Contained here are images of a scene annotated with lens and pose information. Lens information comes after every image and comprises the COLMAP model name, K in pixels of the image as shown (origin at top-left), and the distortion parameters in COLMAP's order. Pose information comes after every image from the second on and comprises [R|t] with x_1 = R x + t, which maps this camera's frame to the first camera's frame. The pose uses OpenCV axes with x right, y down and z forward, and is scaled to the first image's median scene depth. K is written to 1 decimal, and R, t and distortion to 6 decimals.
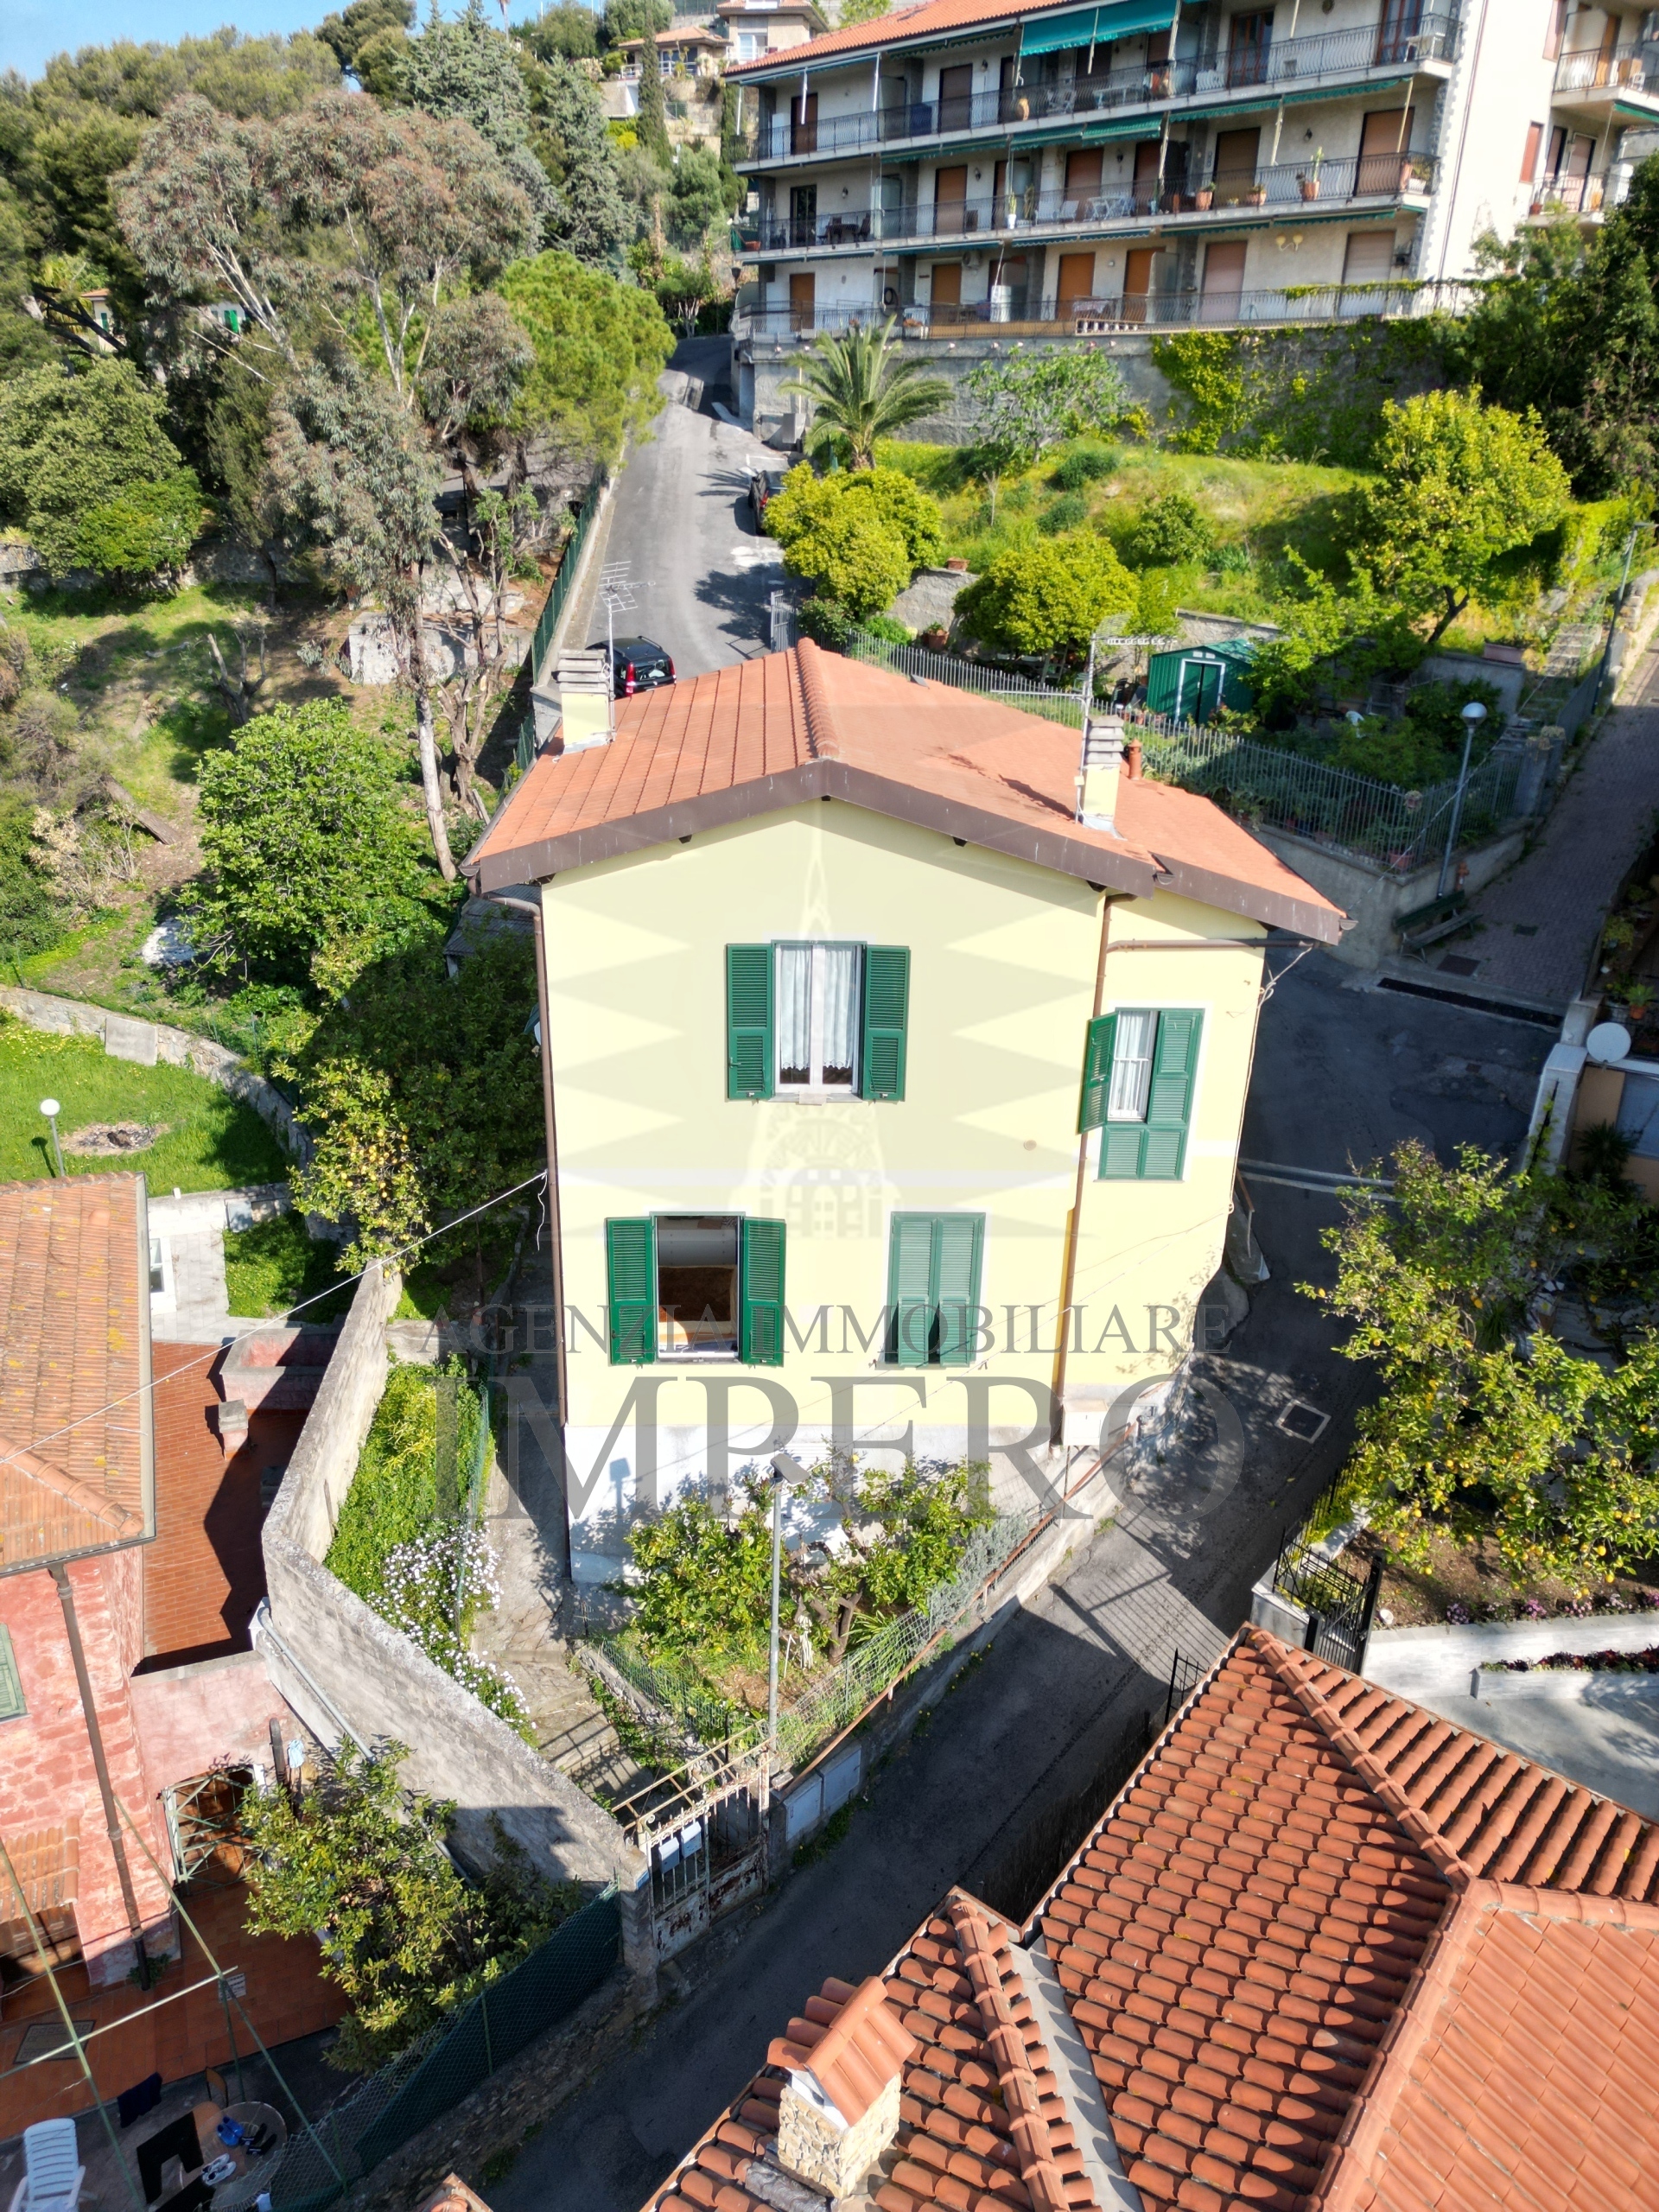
lens RADIAL K [[1551.2, 0, 796.9], [0, 1551.2, 1101.6], [0, 0, 1]] dist [0.064428, -0.055570]
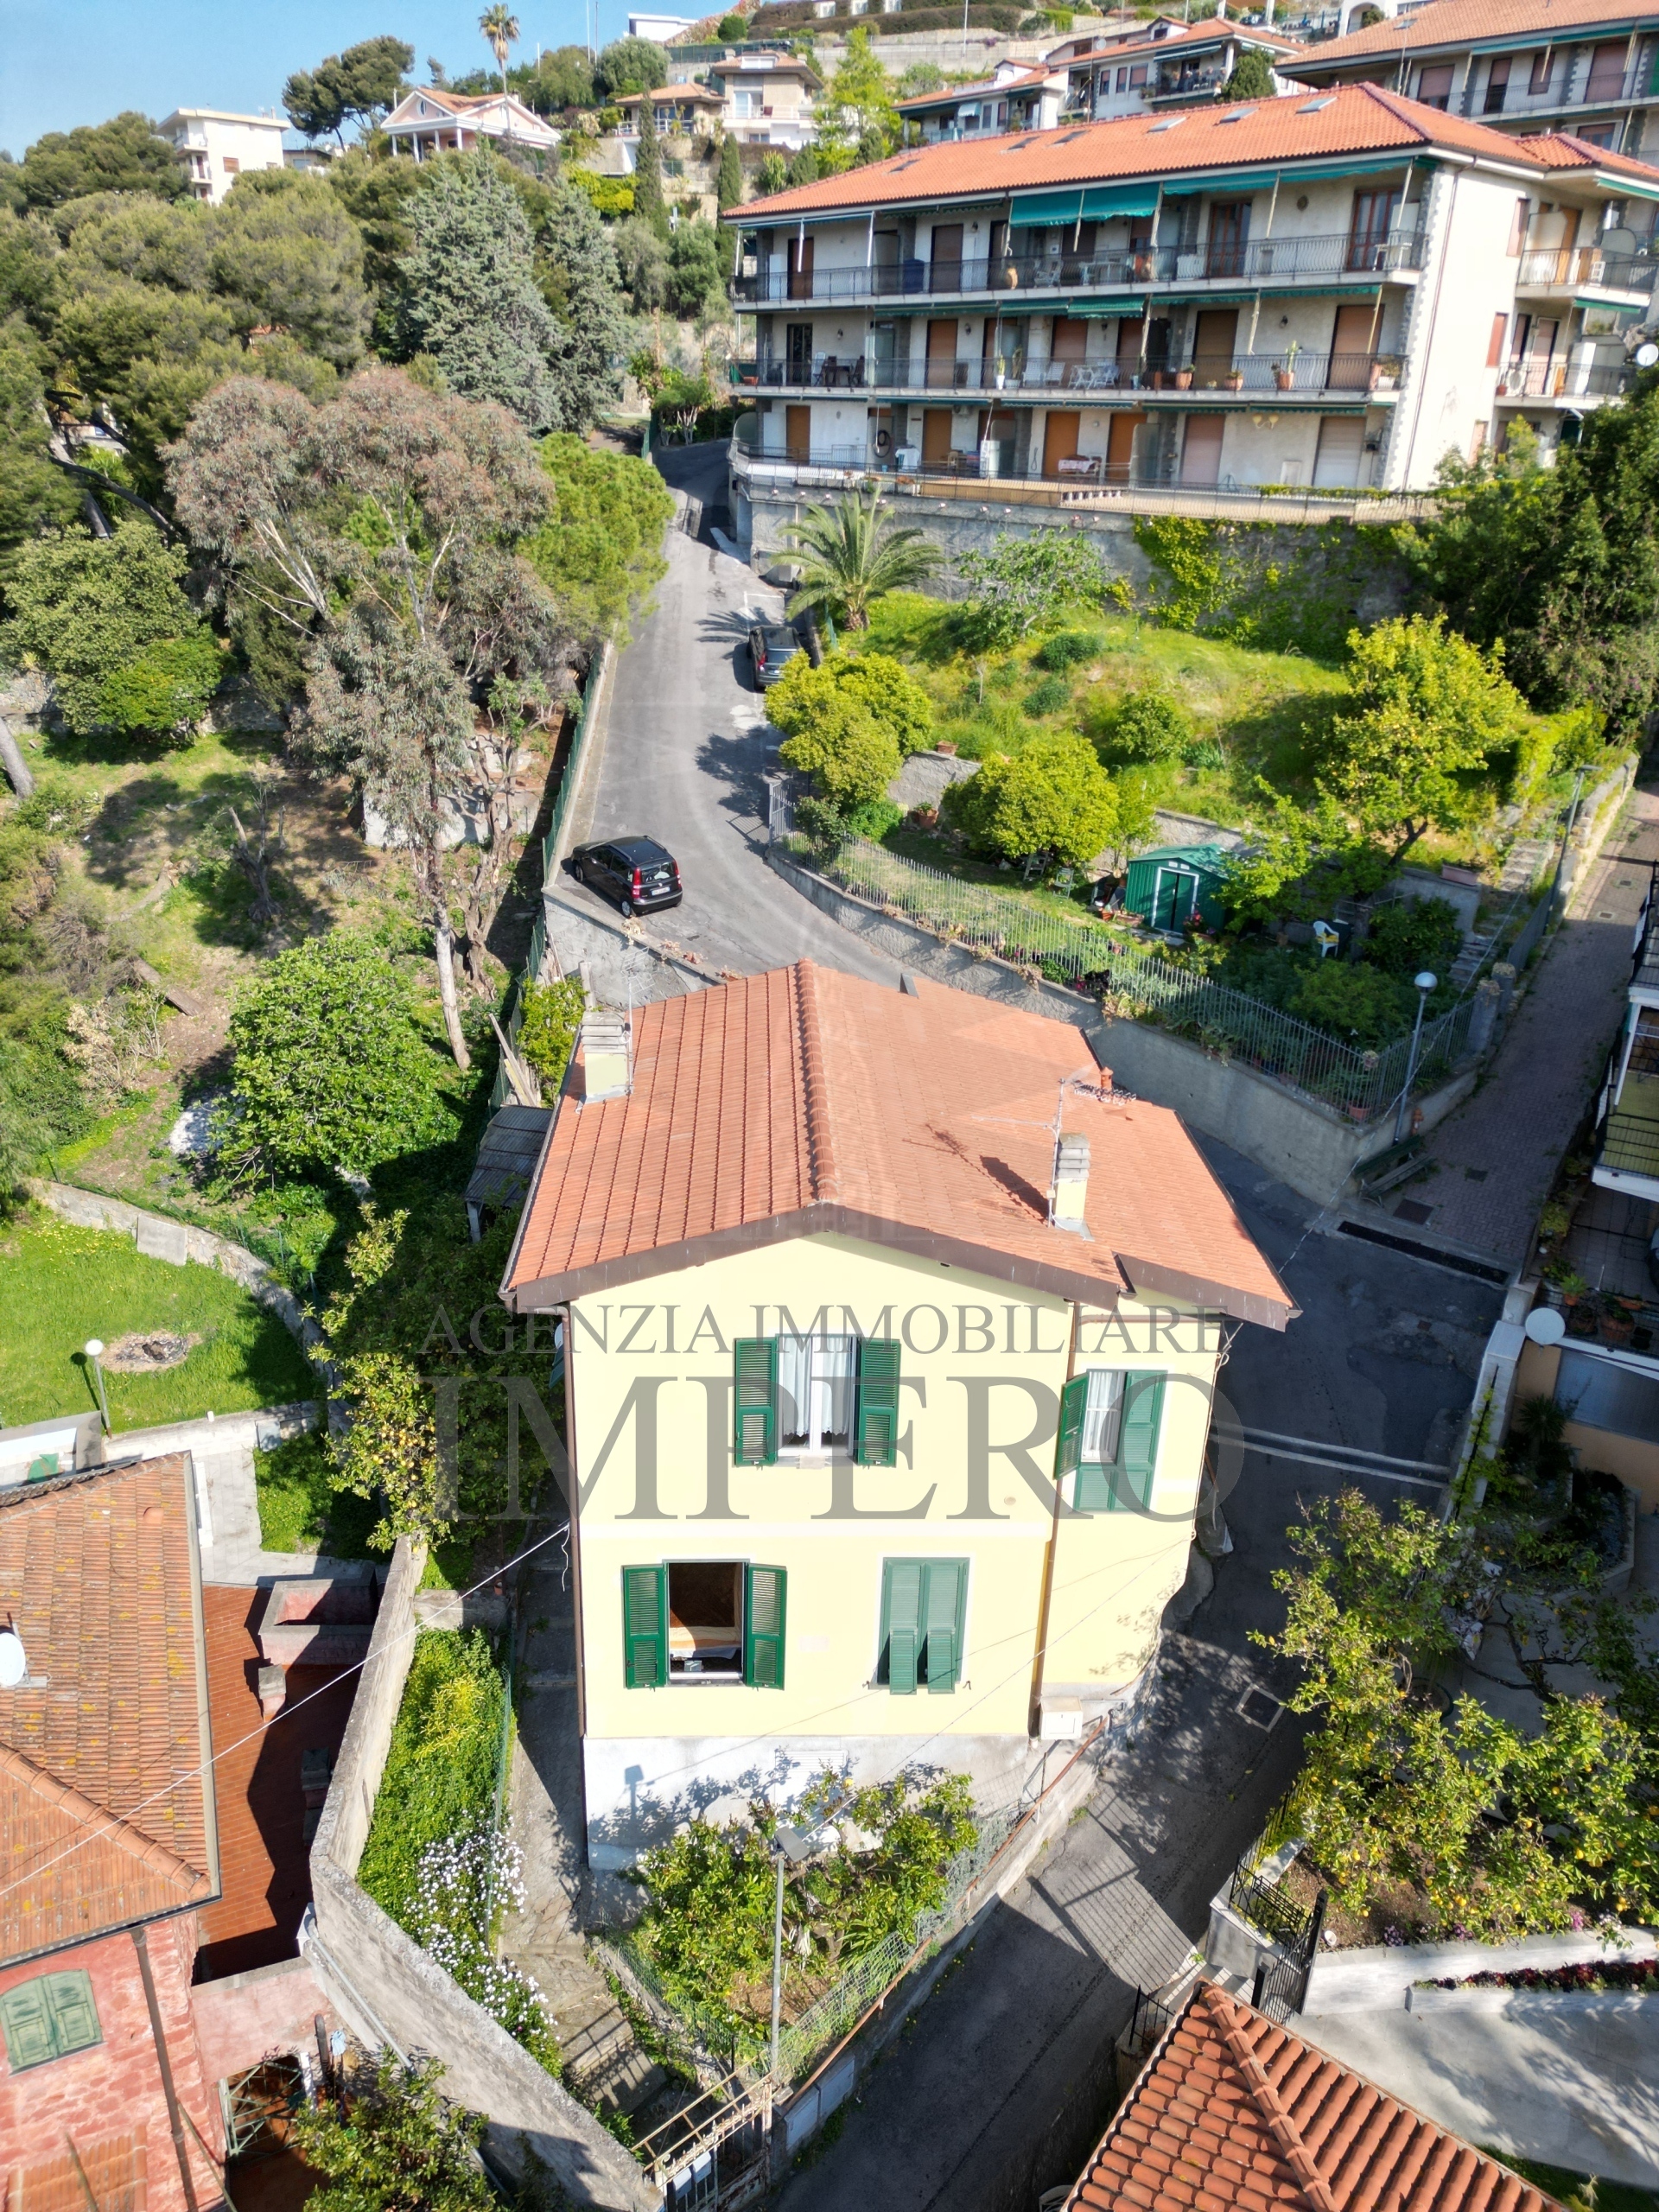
lens RADIAL K [[1551.2, 0, 796.9], [0, 1551.2, 1101.6], [0, 0, 1]] dist [0.064428, -0.055570]
pose [[0.999986, 0.001851, 0.004945, -0.004023], [-0.001845, 0.999998, -0.001196, -0.159514], [-0.004947, 0.001187, 0.999987, -0.067338]]
